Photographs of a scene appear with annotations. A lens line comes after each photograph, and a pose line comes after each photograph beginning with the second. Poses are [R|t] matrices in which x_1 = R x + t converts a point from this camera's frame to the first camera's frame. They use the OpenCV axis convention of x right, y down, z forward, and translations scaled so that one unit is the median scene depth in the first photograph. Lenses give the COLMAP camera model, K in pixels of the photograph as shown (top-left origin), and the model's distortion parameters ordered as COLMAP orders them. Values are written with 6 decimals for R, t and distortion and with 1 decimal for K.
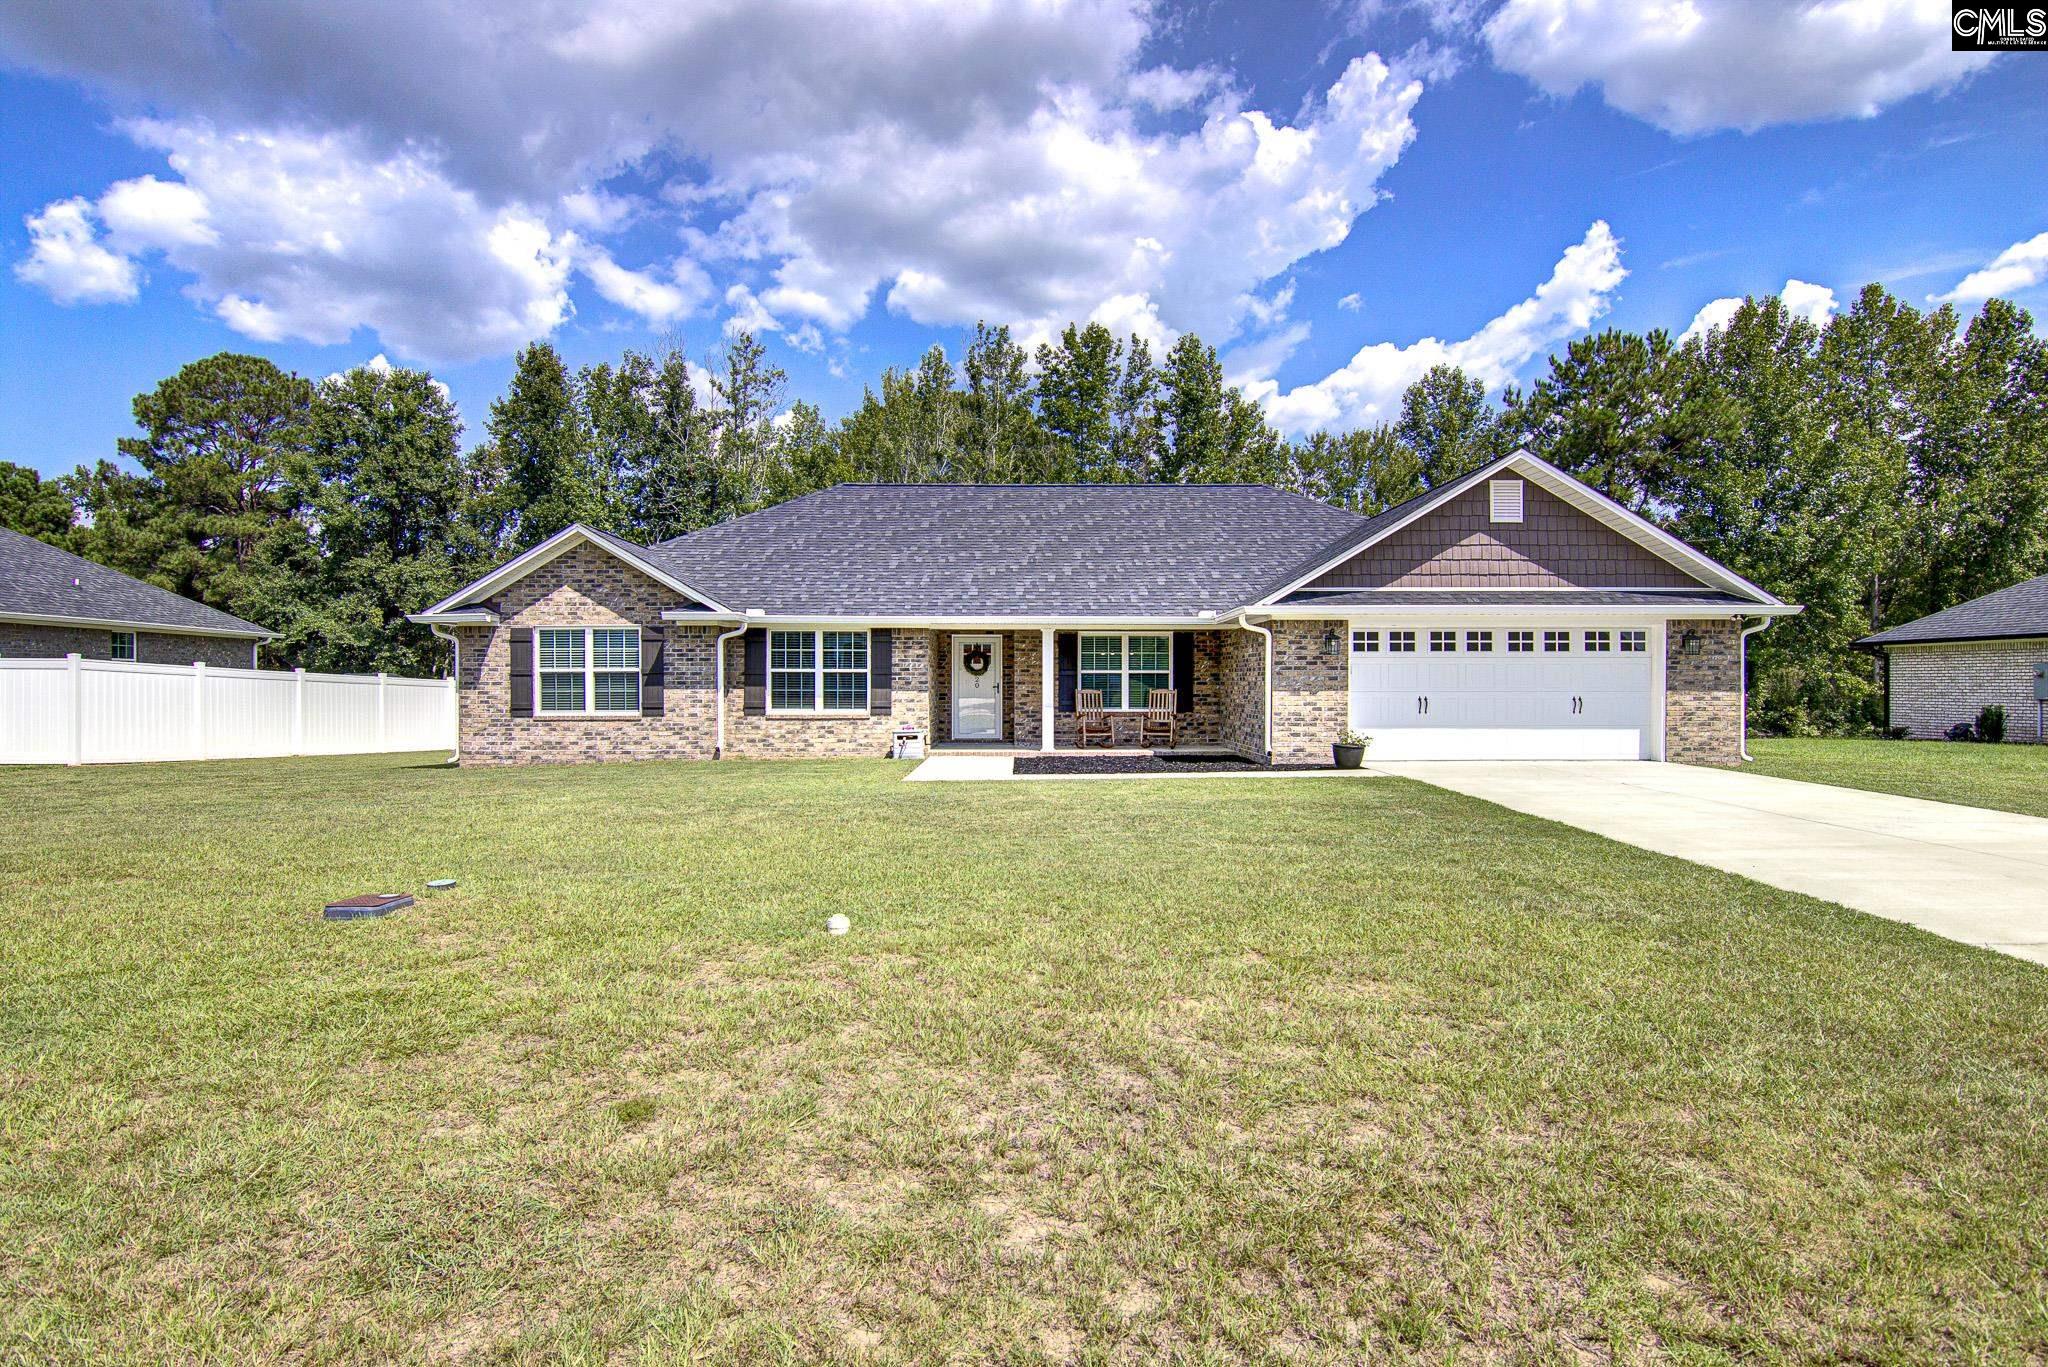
lens RADIAL K [[1027.7, 0, 1039.1], [0, 1027.7, 684.4], [0, 0, 1]] dist [-0.009164, -0.009143]
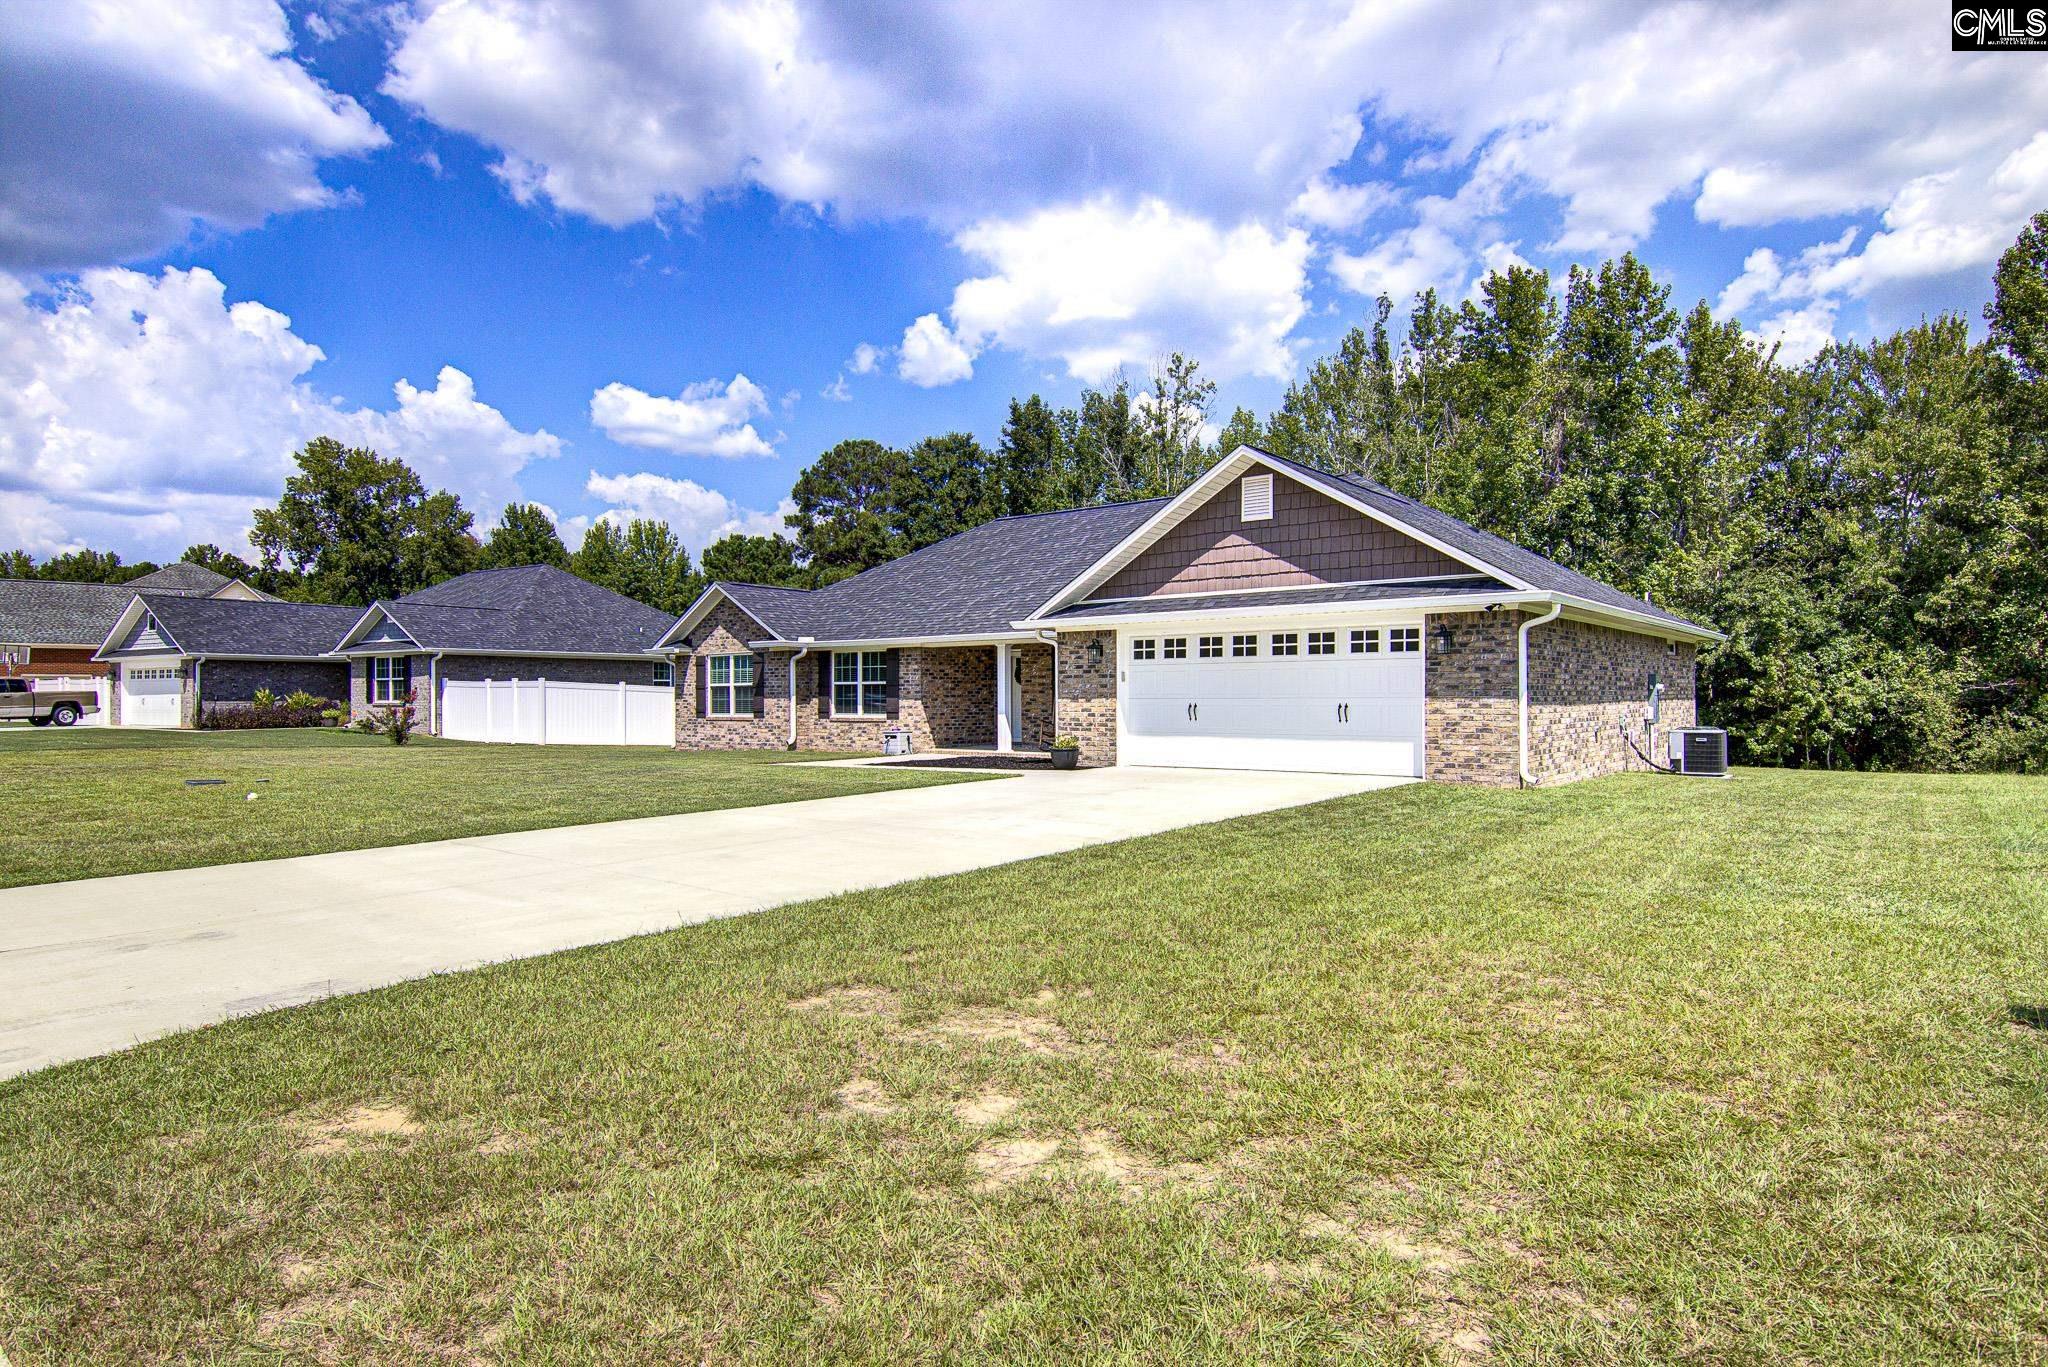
lens RADIAL K [[1126.5, 0, 1055.0], [0, 1126.5, 651.1], [0, 0, 1]] dist [-0.006754, -0.011725]
pose [[0.787626, -0.028770, -0.615482, 0.863535], [0.008192, 0.999310, -0.036228, -0.000382], [0.616100, 0.023492, 0.787318, 0.057568]]
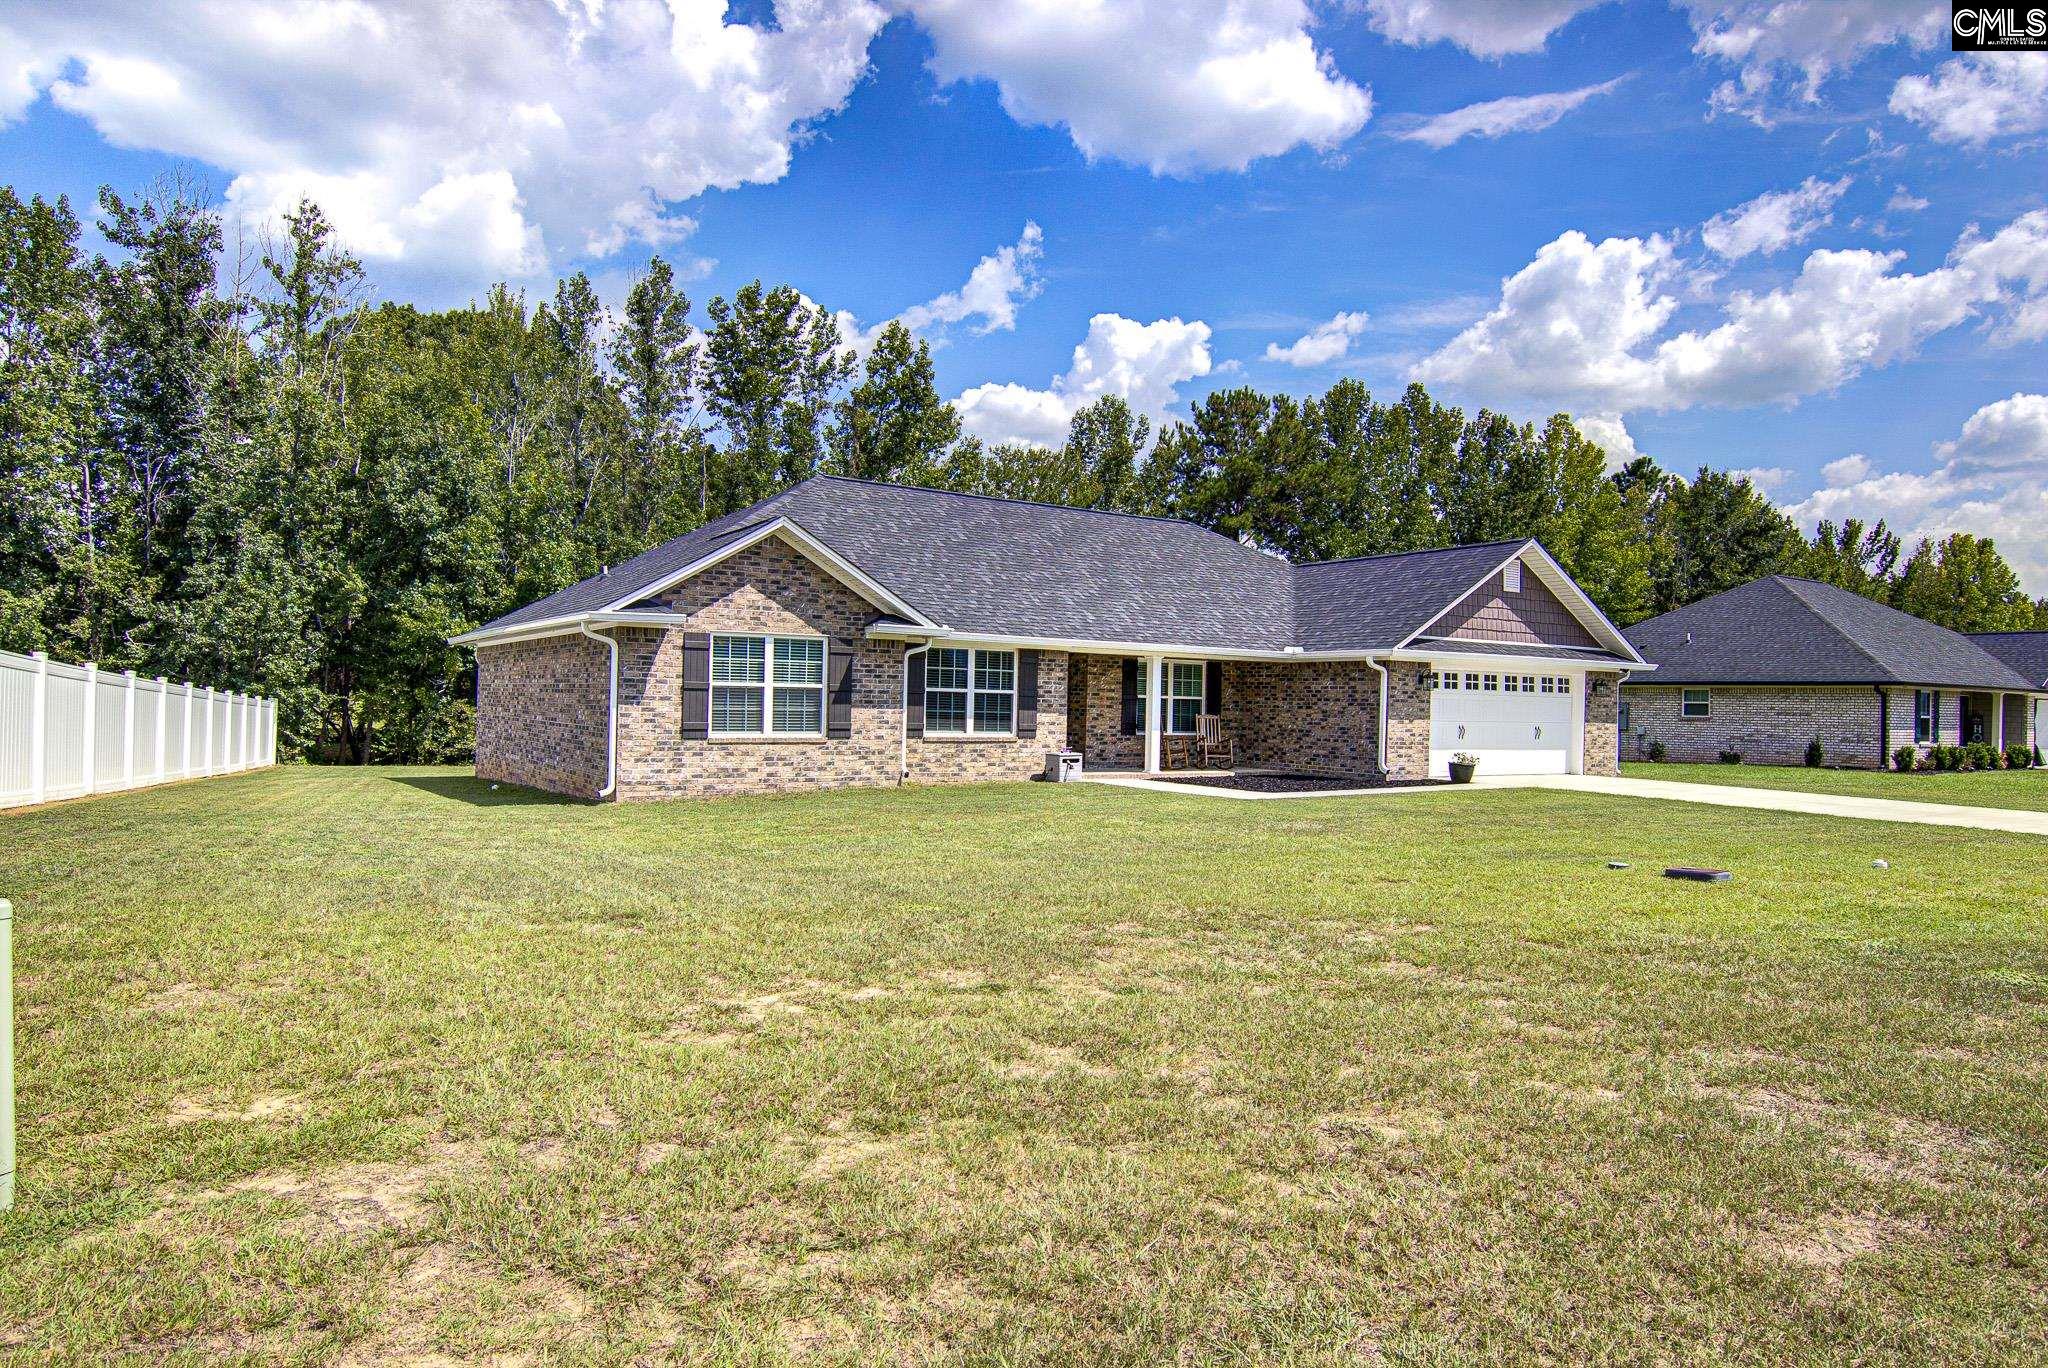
lens RADIAL K [[1224.3, 0, 1032.9], [0, 1224.3, 689.0], [0, 0, 1]] dist [-0.003344, -0.000870]
pose [[0.845592, 0.024554, 0.533265, -0.802437], [-0.021554, 0.999697, -0.011852, -0.003168], [-0.533395, -0.001473, 0.845865, 0.009712]]
